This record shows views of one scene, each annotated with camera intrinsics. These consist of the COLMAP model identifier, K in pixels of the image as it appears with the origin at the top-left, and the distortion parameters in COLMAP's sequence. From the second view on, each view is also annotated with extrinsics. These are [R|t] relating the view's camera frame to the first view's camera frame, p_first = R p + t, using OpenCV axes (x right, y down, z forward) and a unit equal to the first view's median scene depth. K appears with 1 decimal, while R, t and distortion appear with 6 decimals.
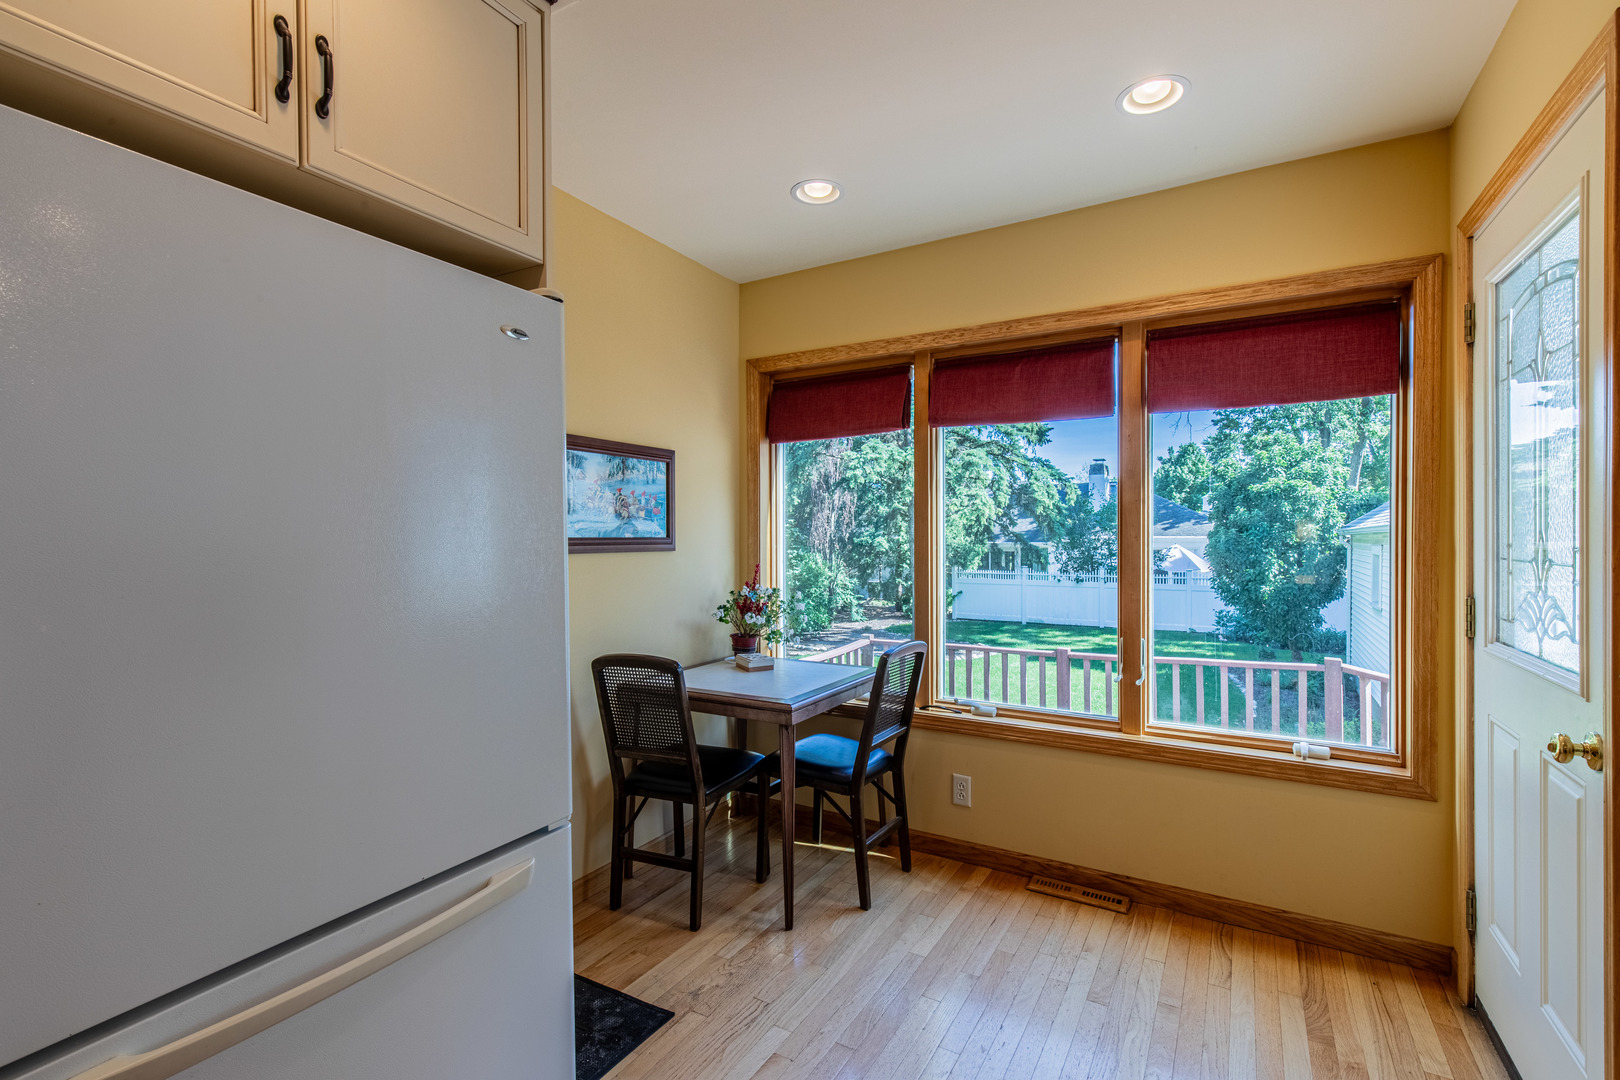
lens RADIAL K [[721.4, 0, 820.9], [0, 721.4, 542.5], [0, 0, 1]] dist [0.002429, 0.000162]
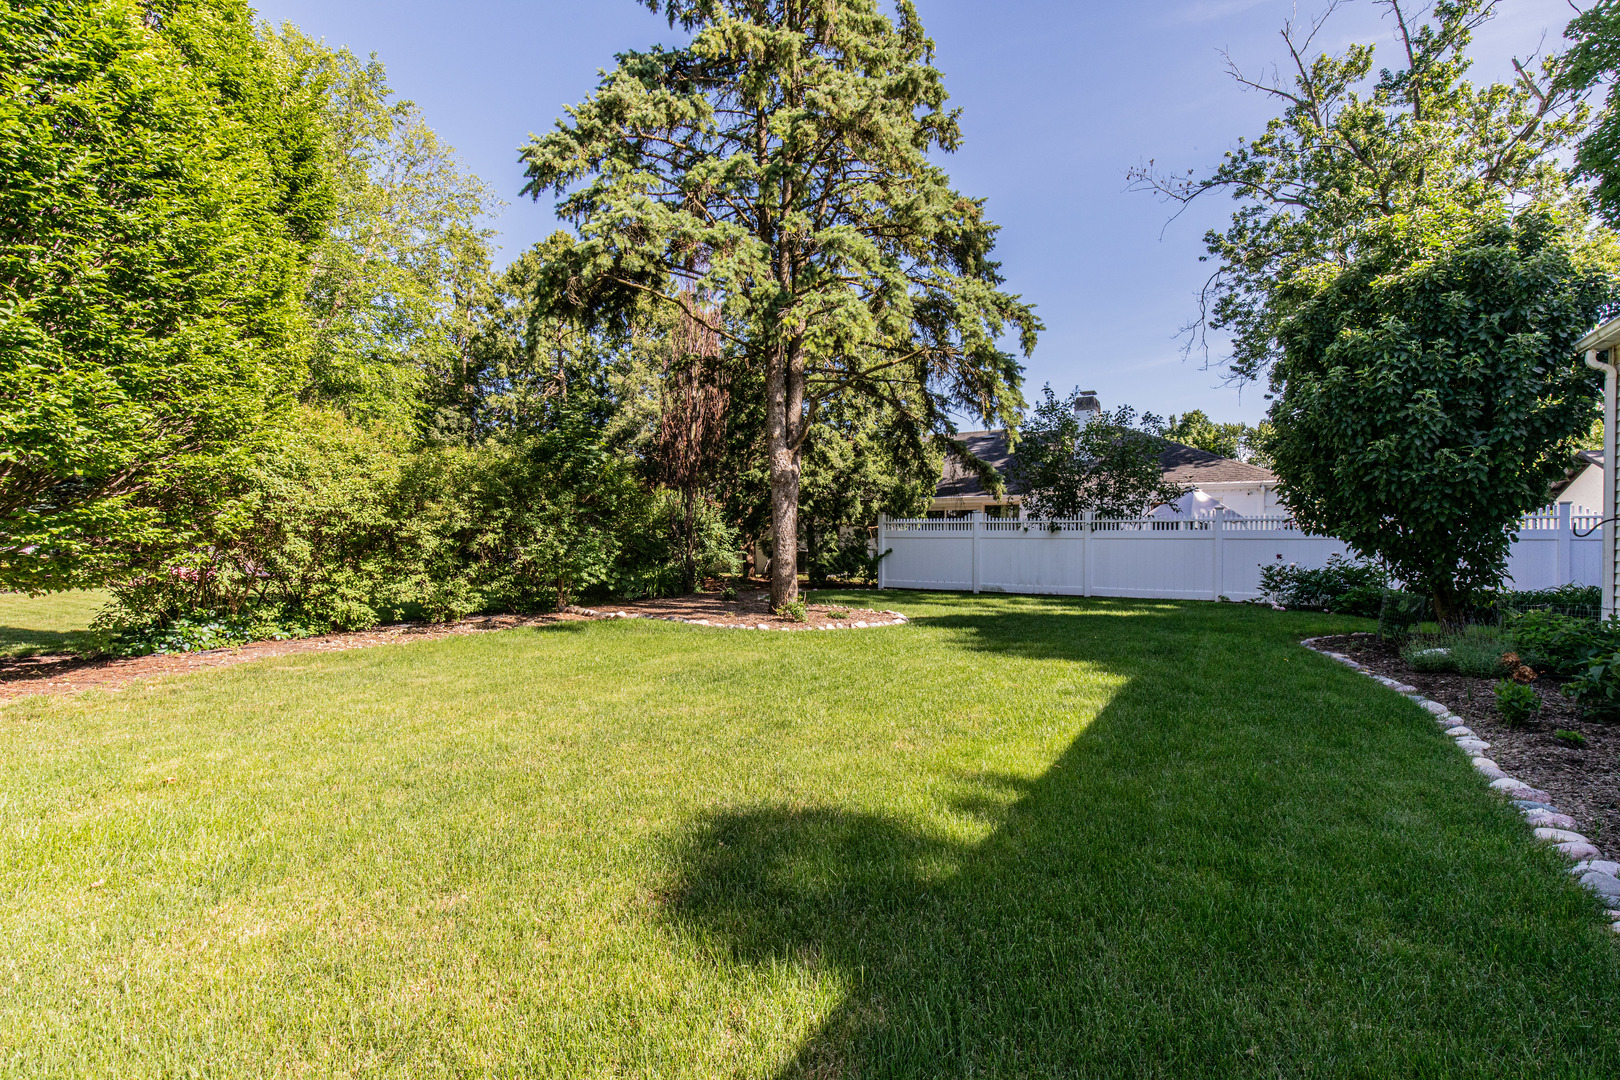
lens RADIAL K [[721.4, 0, 820.9], [0, 721.4, 542.5], [0, 0, 1]] dist [0.002429, 0.000162]
pose [[0.999929, 0.008876, 0.007970, 0.130692], [-0.008836, 0.999948, -0.005072, 0.071070], [-0.008015, 0.005001, 0.999955, 0.317861]]
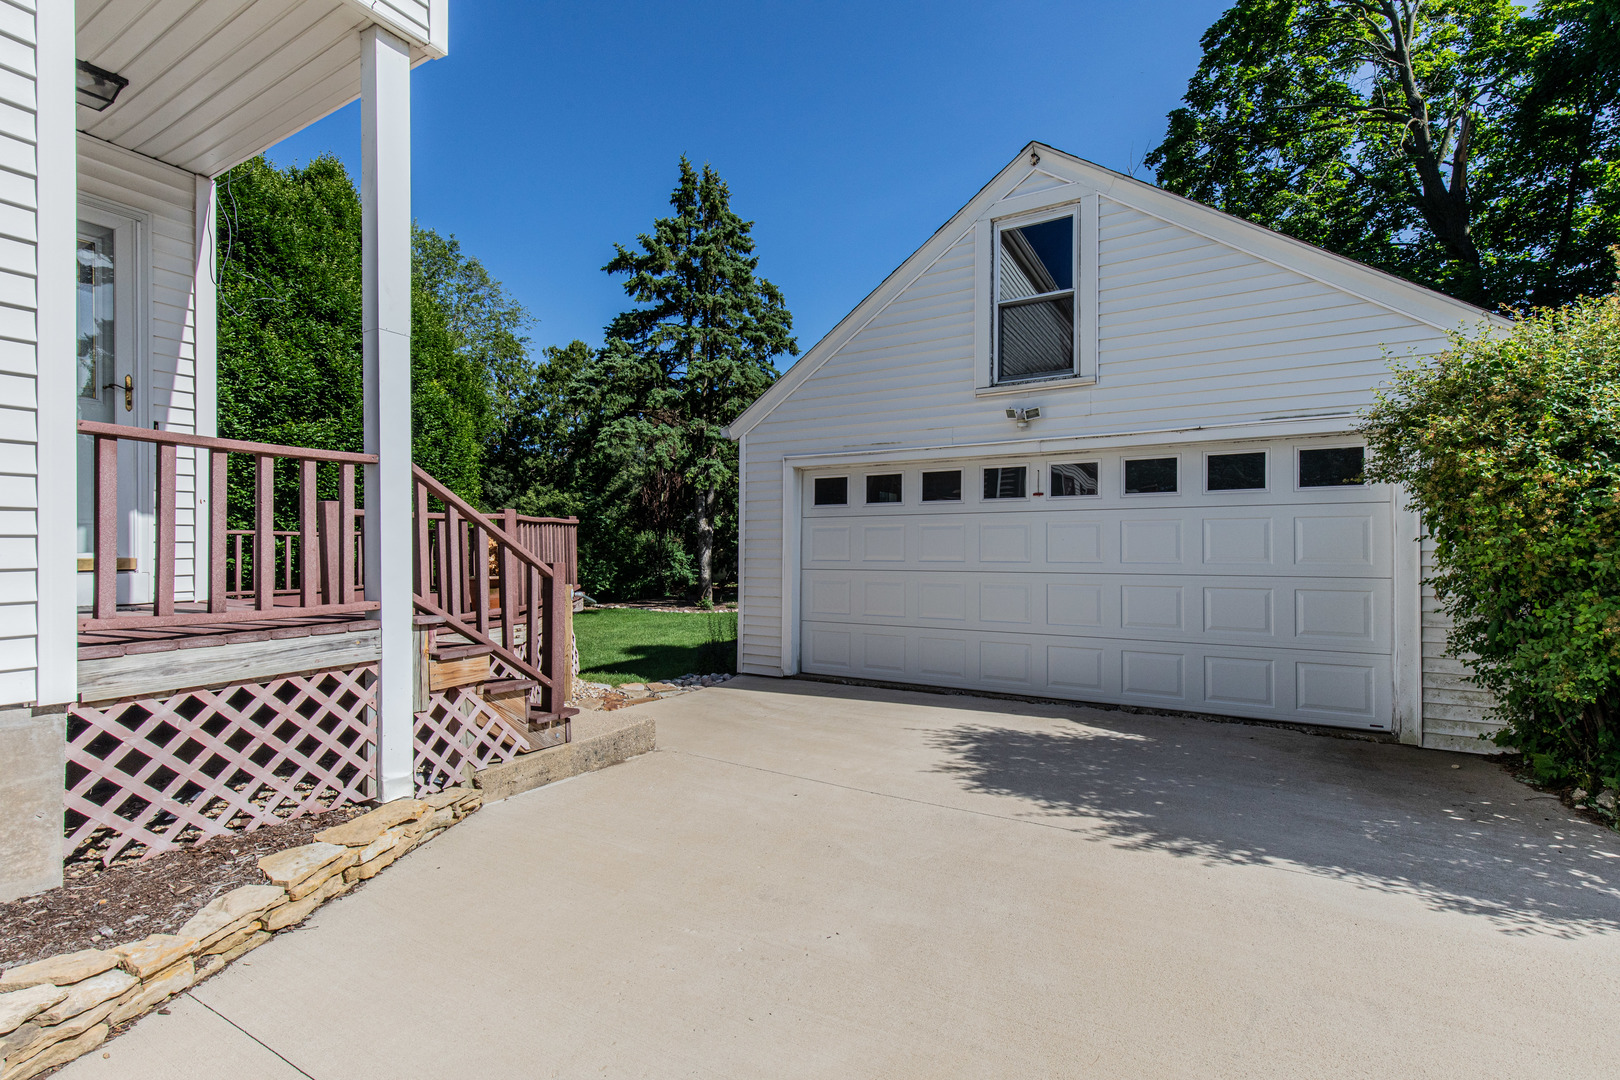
lens RADIAL K [[721.4, 0, 820.9], [0, 721.4, 542.5], [0, 0, 1]] dist [0.002429, 0.000162]
pose [[0.999988, 0.004090, 0.002646, 0.252705], [-0.004057, 0.999914, -0.012486, 0.047818], [-0.002697, 0.012475, 0.999919, -0.099438]]
